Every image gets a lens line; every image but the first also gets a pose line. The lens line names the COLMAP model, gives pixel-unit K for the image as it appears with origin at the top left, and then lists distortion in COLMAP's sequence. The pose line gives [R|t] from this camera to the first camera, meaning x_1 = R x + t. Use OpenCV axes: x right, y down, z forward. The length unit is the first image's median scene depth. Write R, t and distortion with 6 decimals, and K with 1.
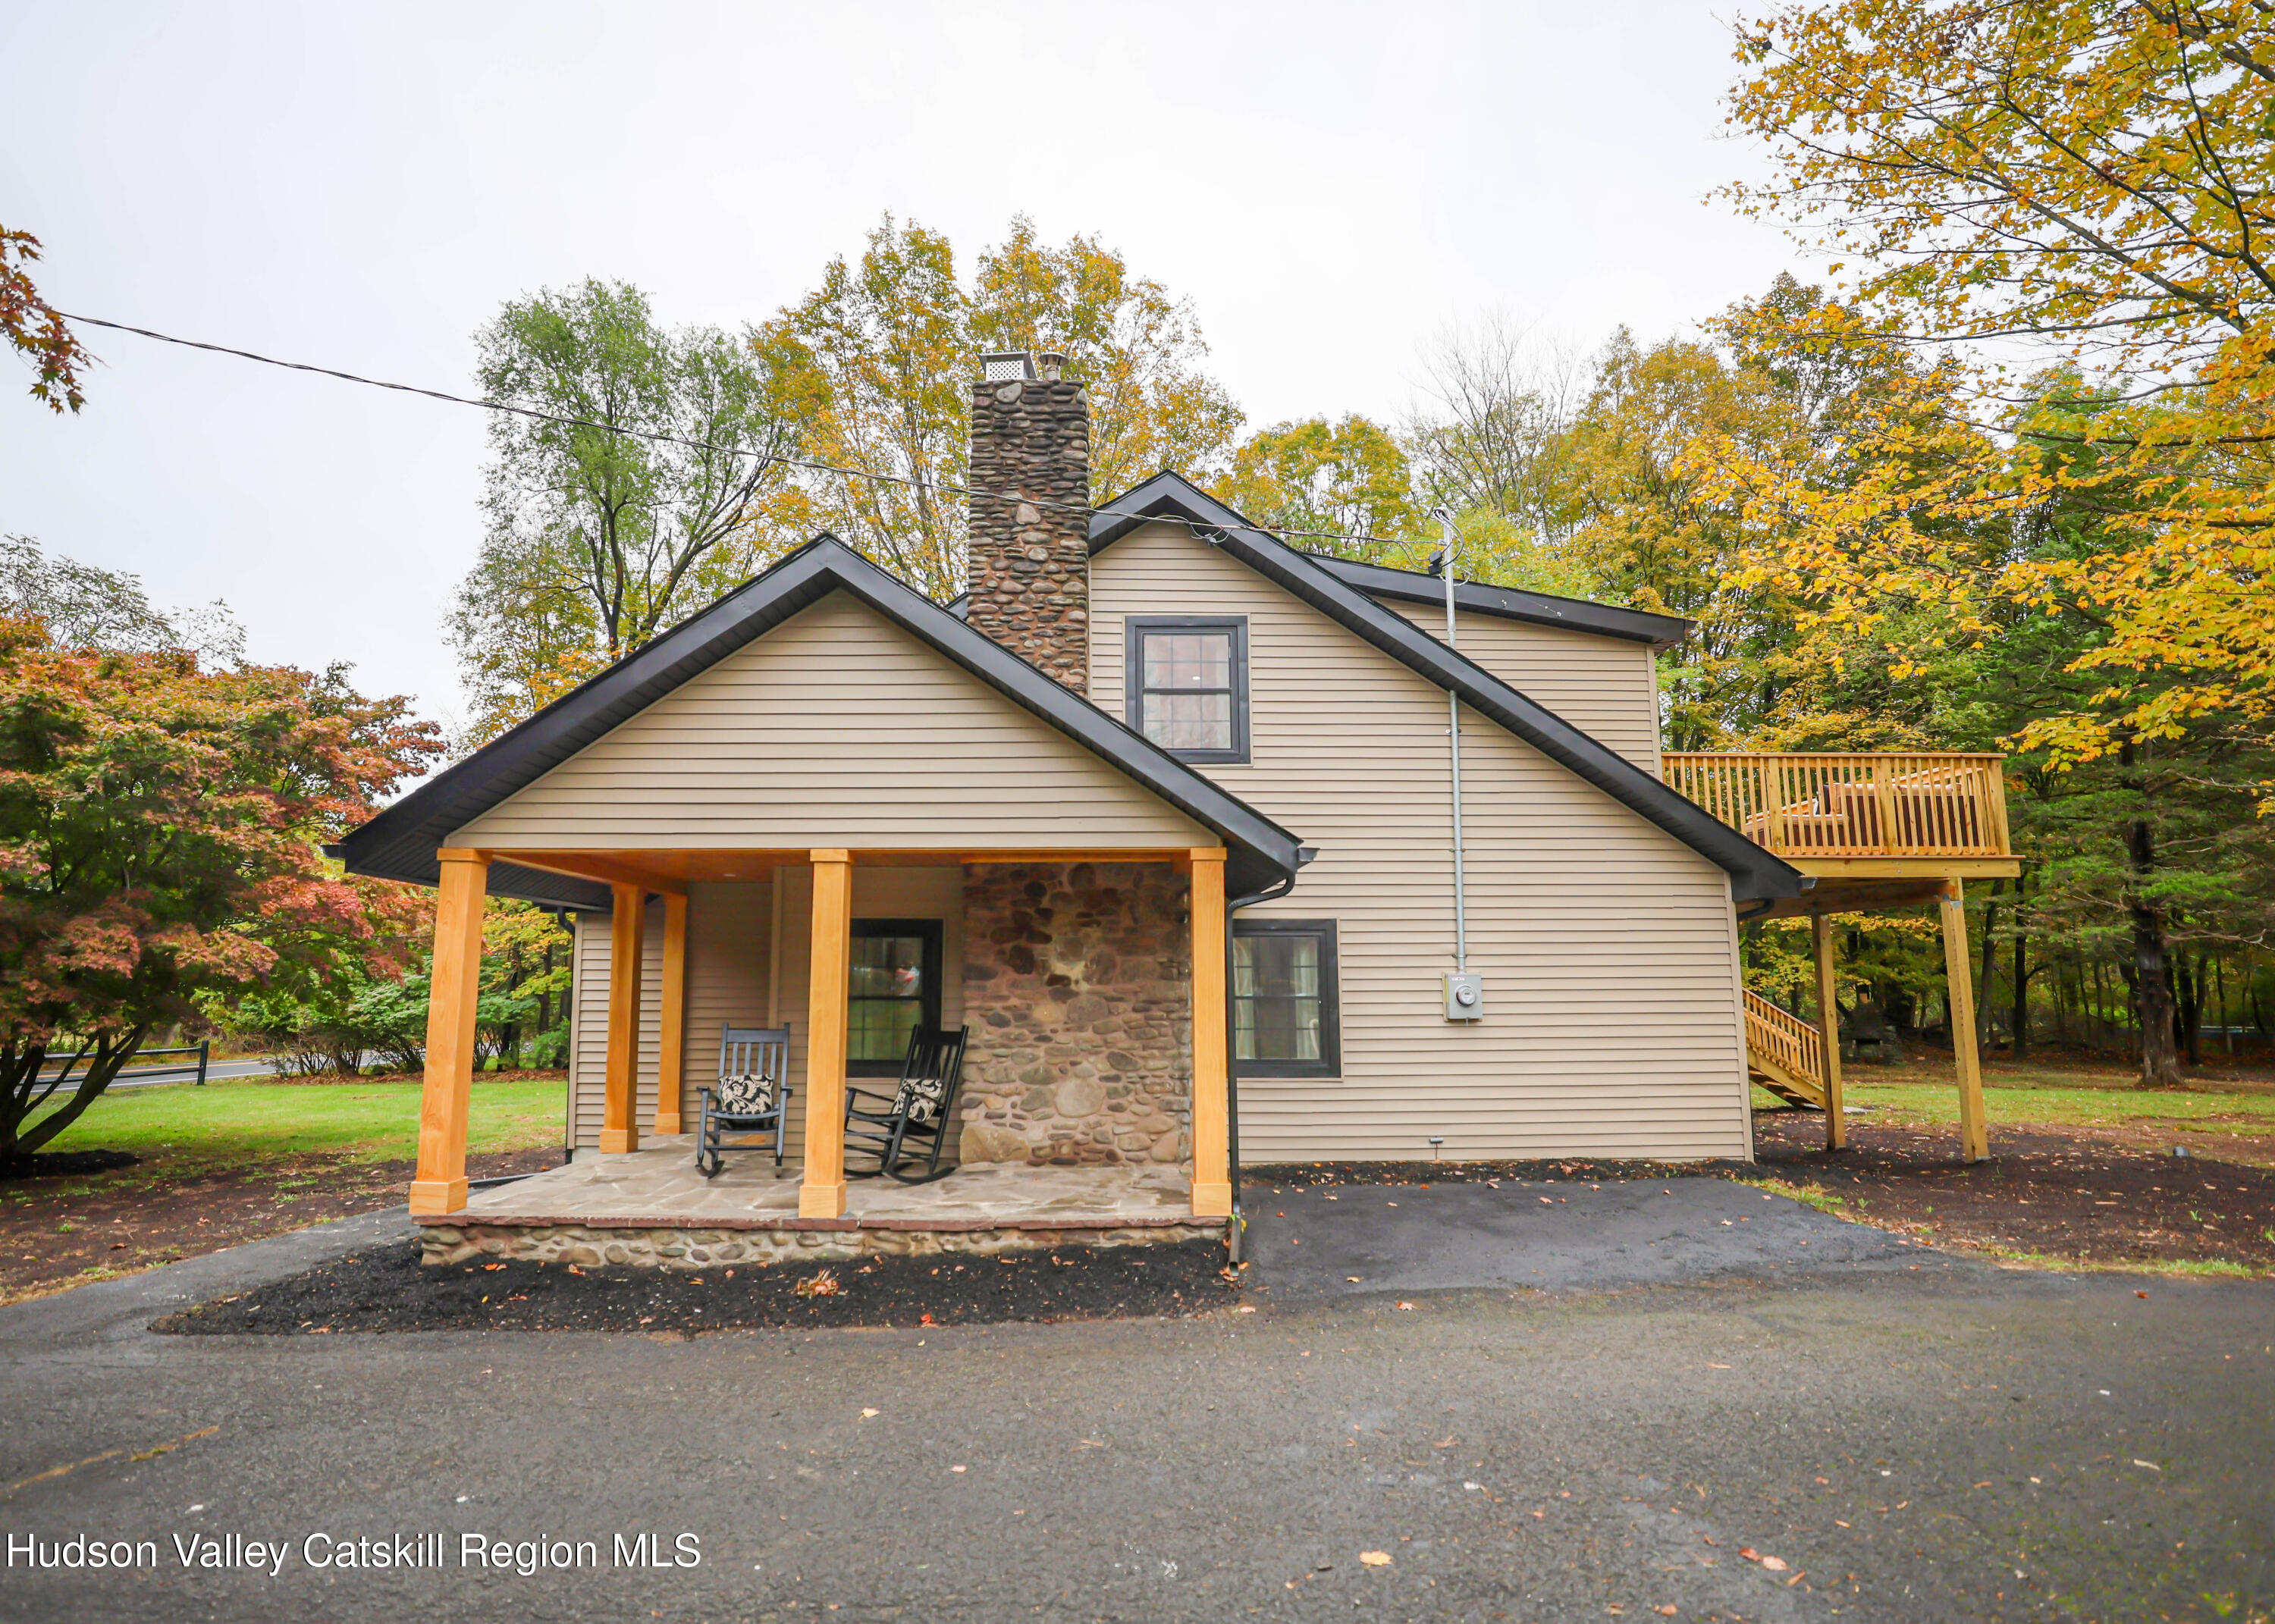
lens RADIAL K [[1166.6, 0, 1174.7], [0, 1166.6, 822.7], [0, 0, 1]] dist [-0.047983, 0.014425]
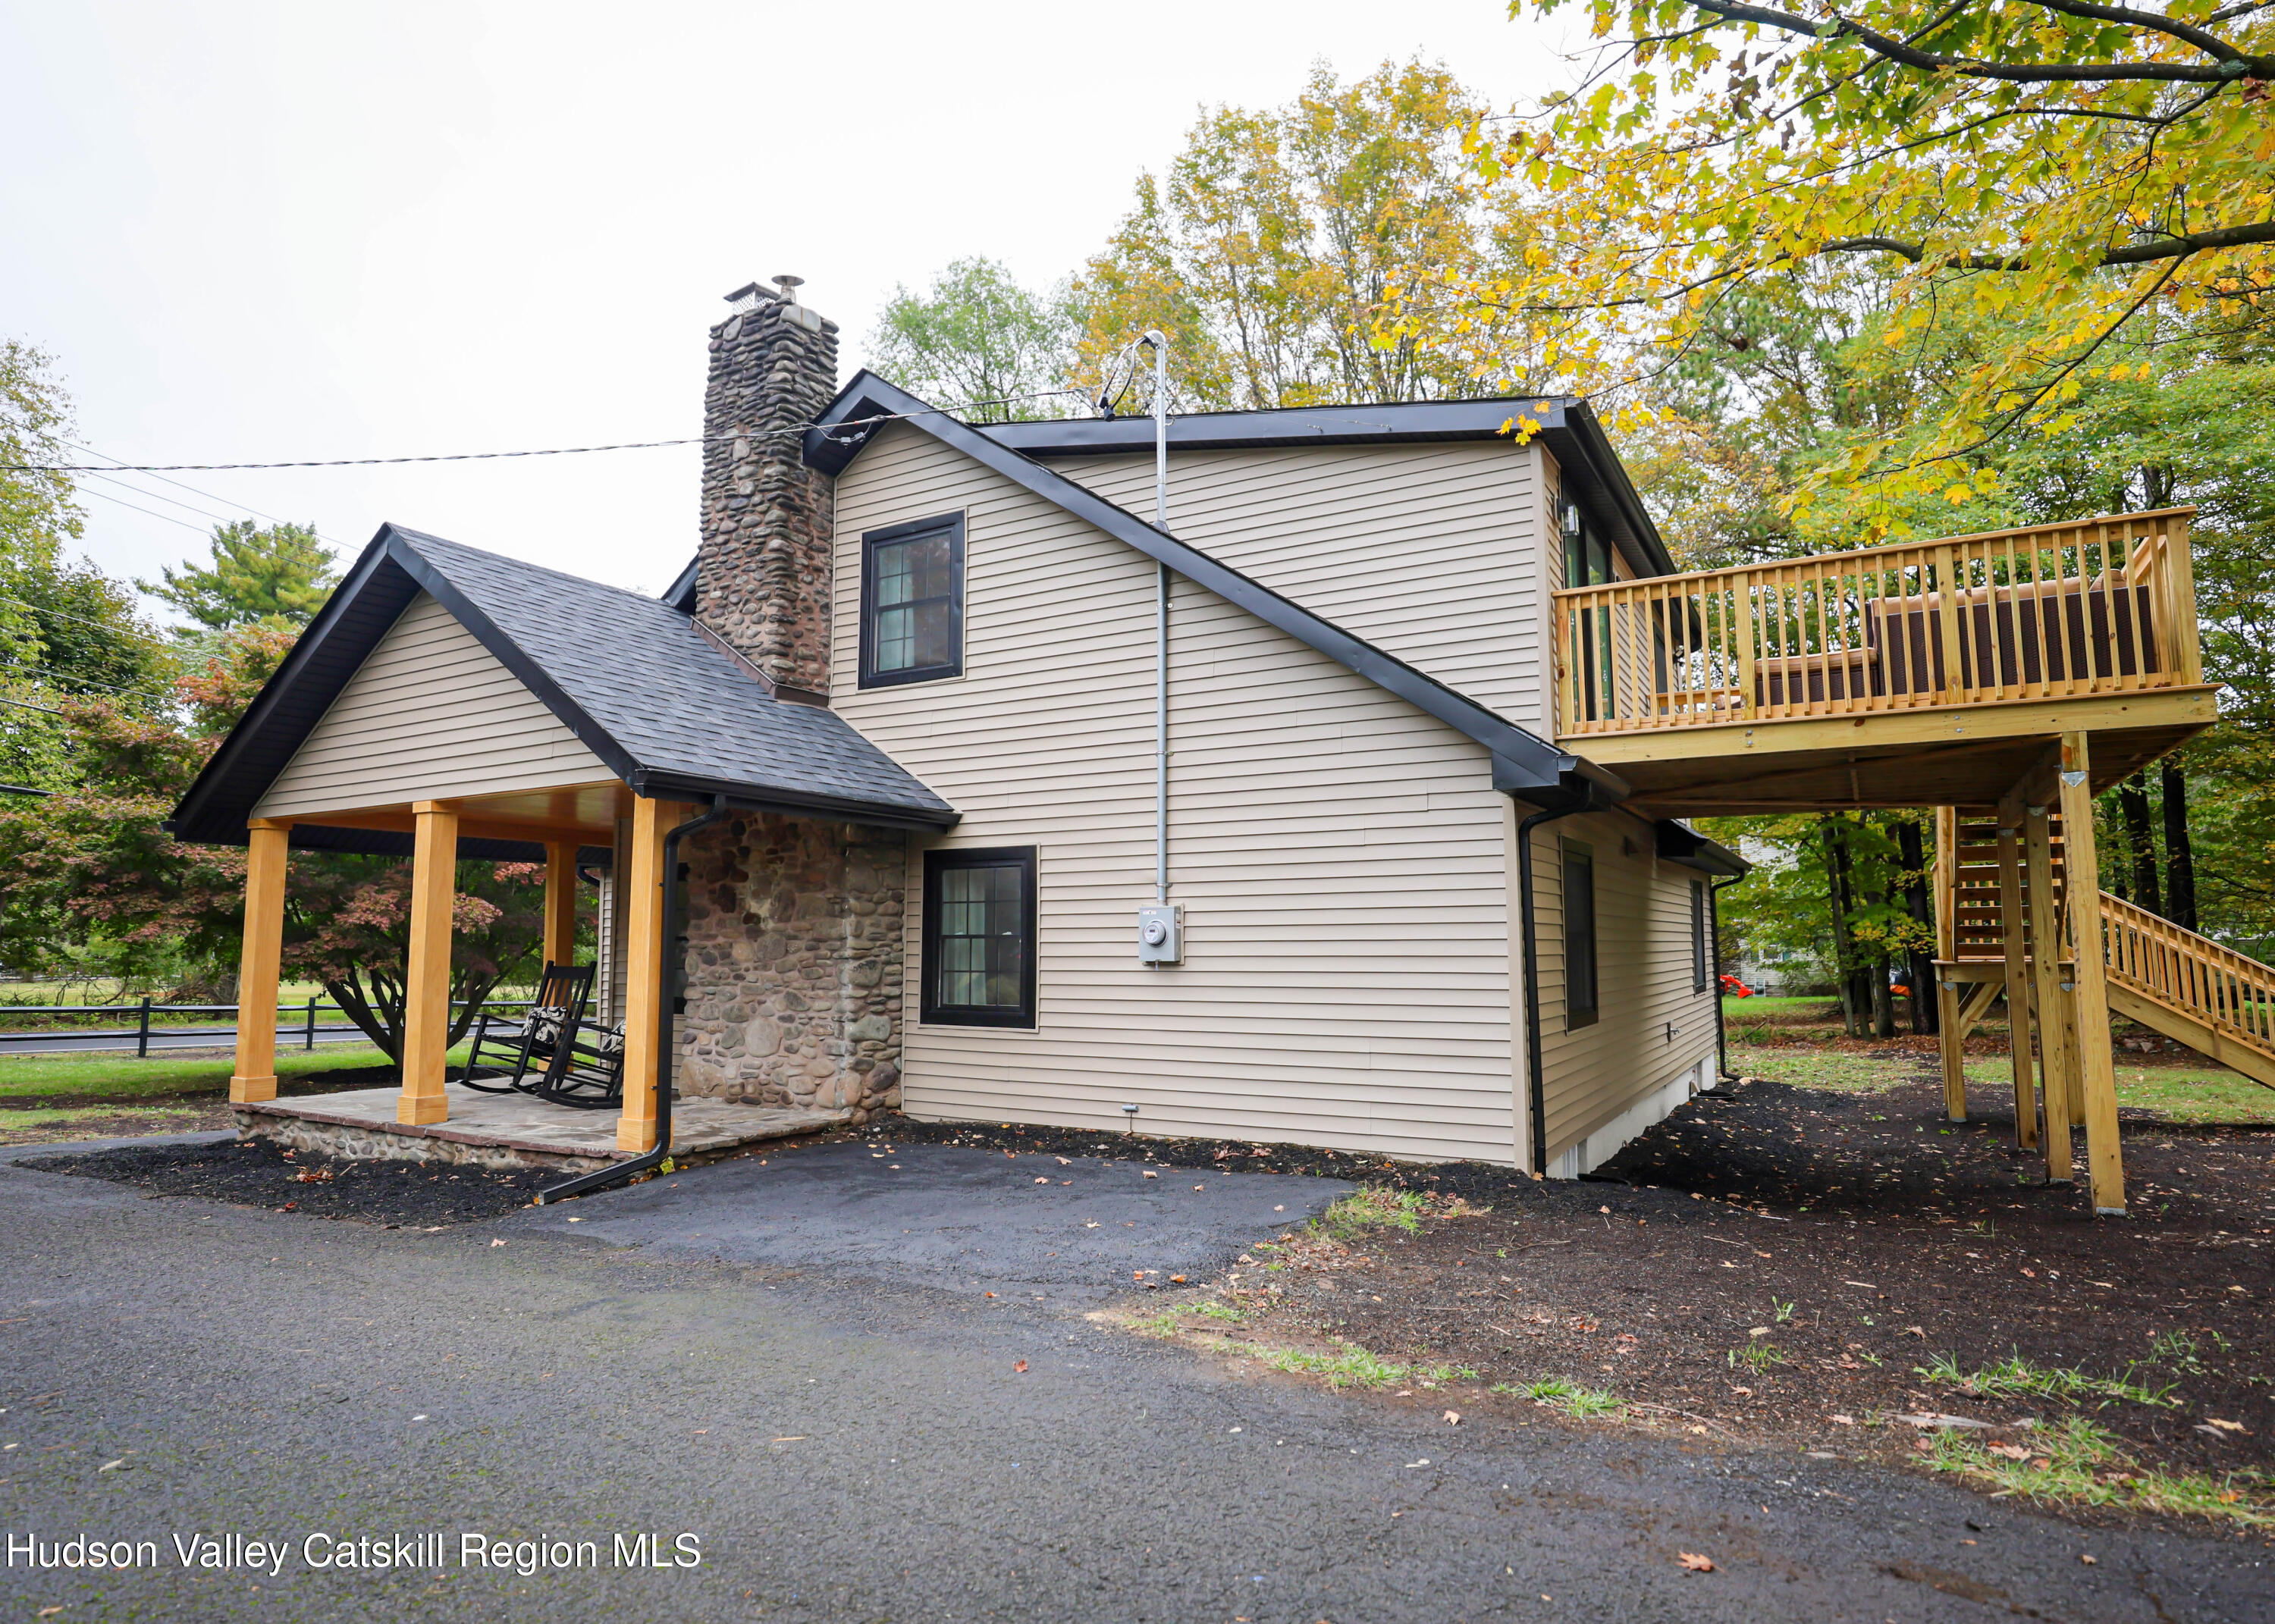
lens RADIAL K [[1296.7, 0, 1137.5], [0, 1296.7, 812.0], [0, 0, 1]] dist [-0.027366, 0.001117]
pose [[0.849689, -0.055805, -0.524323, 0.731483], [0.074137, 0.997150, 0.014013, 0.051999], [0.522047, -0.050779, 0.851404, 0.232713]]
